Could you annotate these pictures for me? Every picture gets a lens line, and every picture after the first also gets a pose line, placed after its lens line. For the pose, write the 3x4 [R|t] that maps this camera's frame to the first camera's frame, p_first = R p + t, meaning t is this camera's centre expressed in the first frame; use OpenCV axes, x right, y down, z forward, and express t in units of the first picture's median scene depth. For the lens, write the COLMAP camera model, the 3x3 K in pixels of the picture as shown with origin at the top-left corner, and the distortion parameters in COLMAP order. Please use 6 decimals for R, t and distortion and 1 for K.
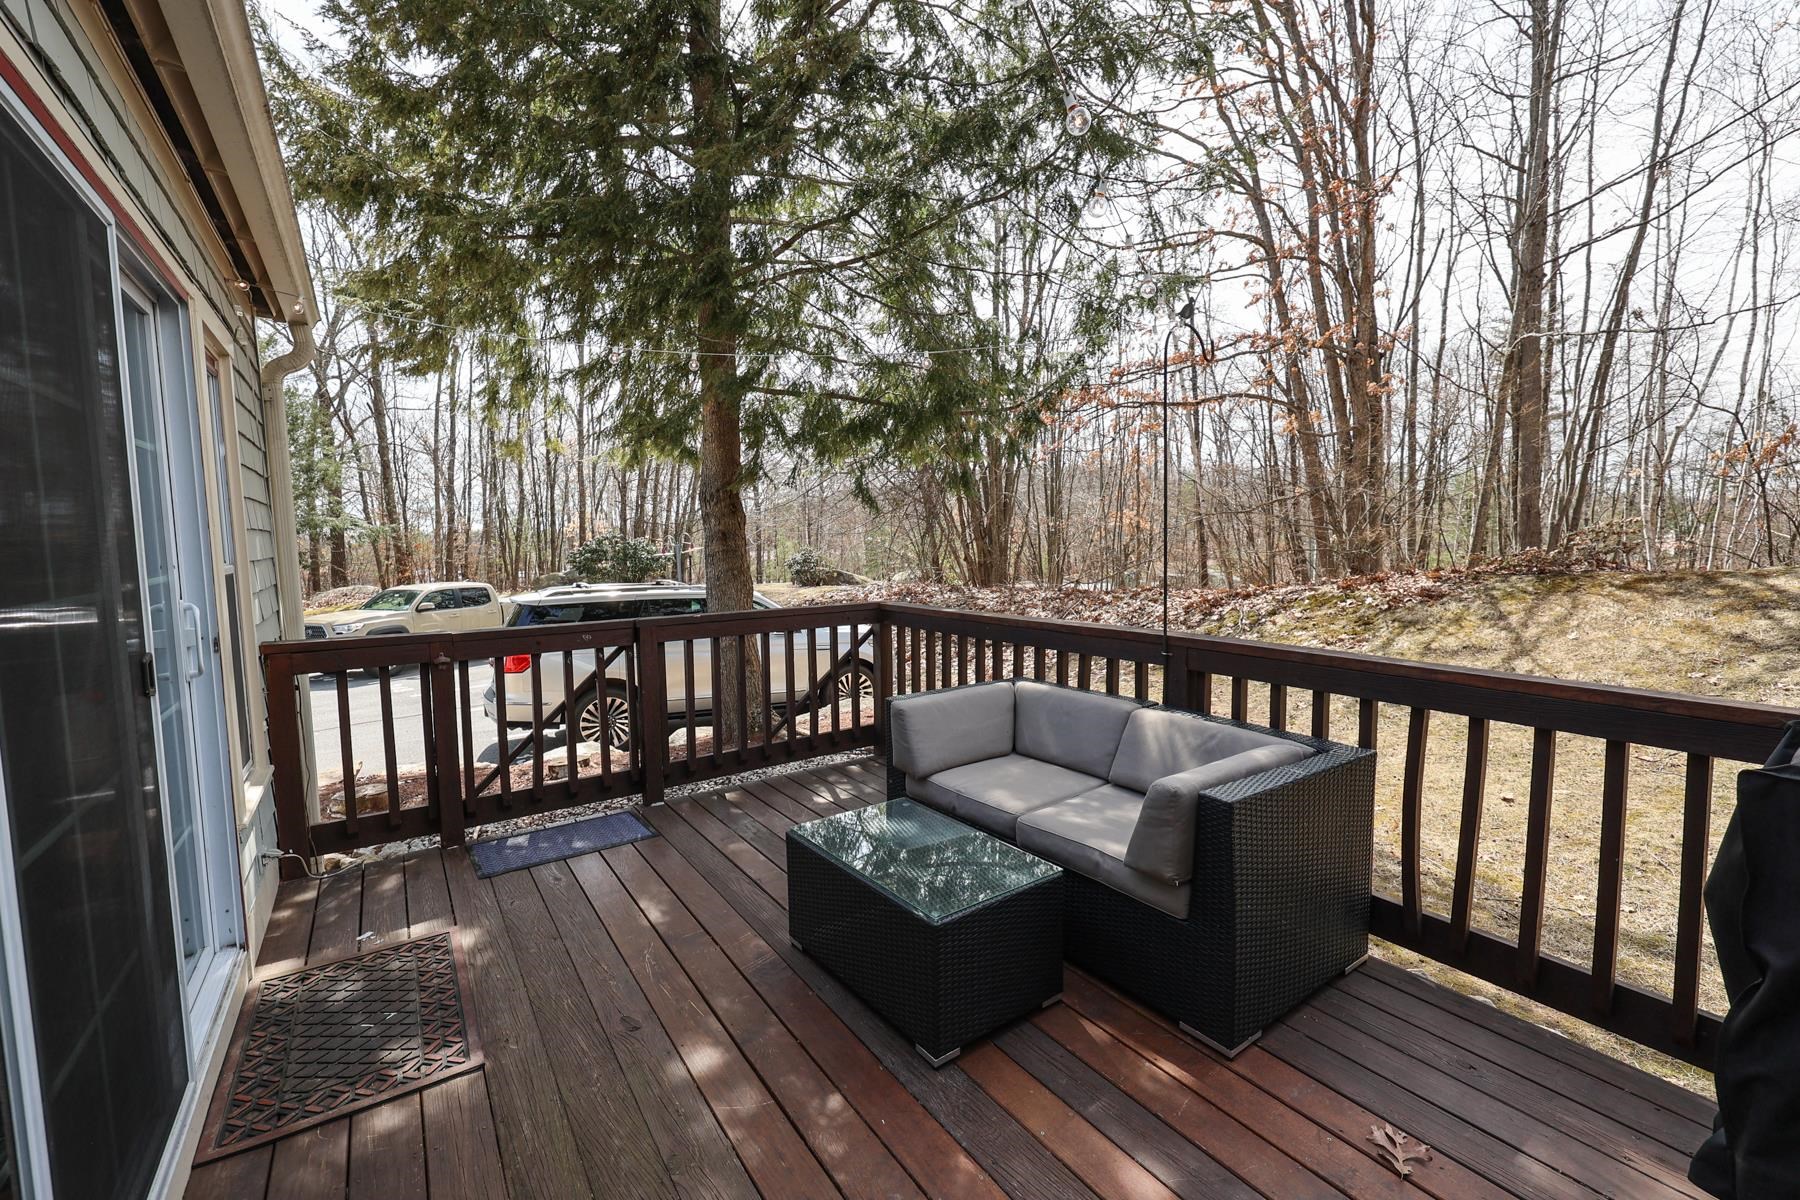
lens RADIAL K [[750.8, 0, 880.1], [0, 750.8, 596.0], [0, 0, 1]] dist [0.001958, 0.000419]
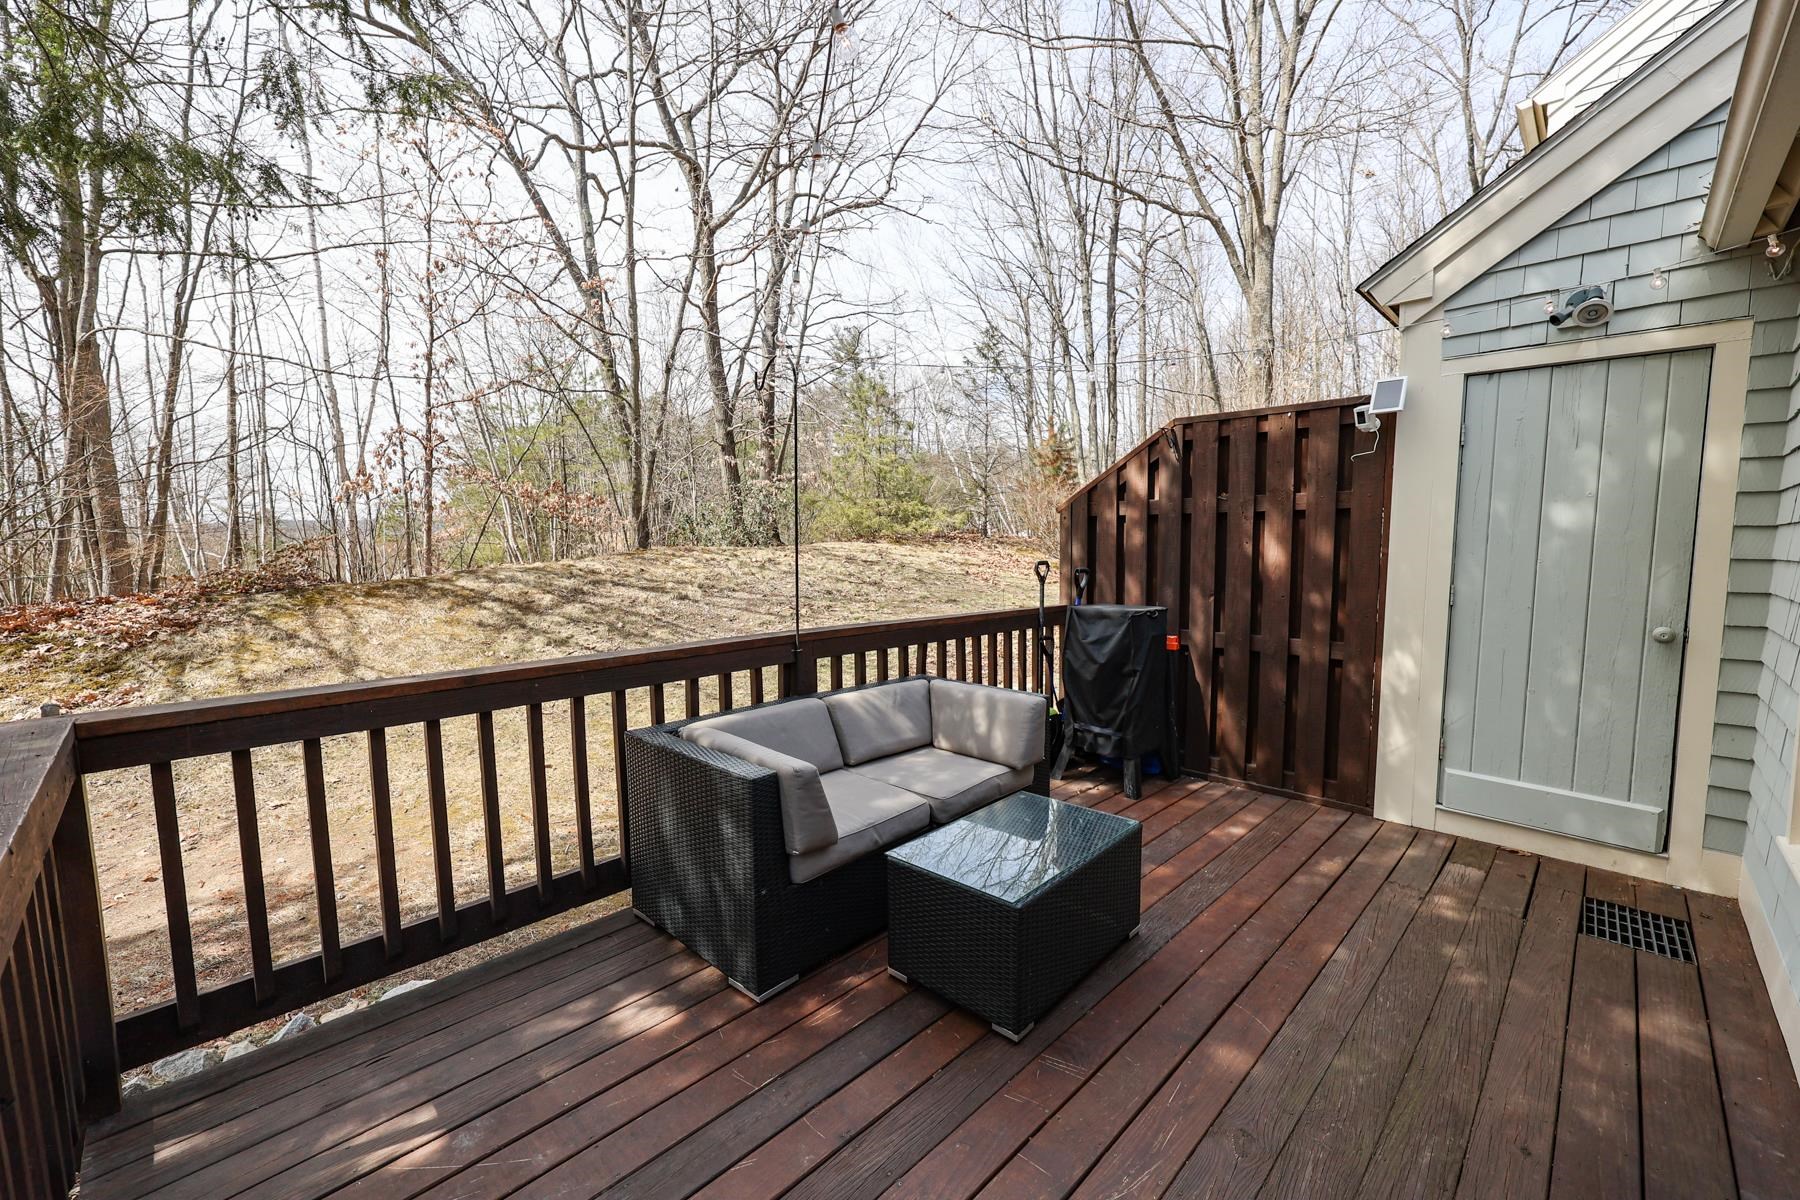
lens RADIAL K [[750.8, 0, 880.1], [0, 750.8, 596.0], [0, 0, 1]] dist [0.001958, 0.000419]
pose [[-0.174657, -0.072792, 0.981935, -0.461082], [0.103924, 0.990330, 0.091899, -0.060112], [-0.979130, 0.118097, -0.165404, 0.650628]]
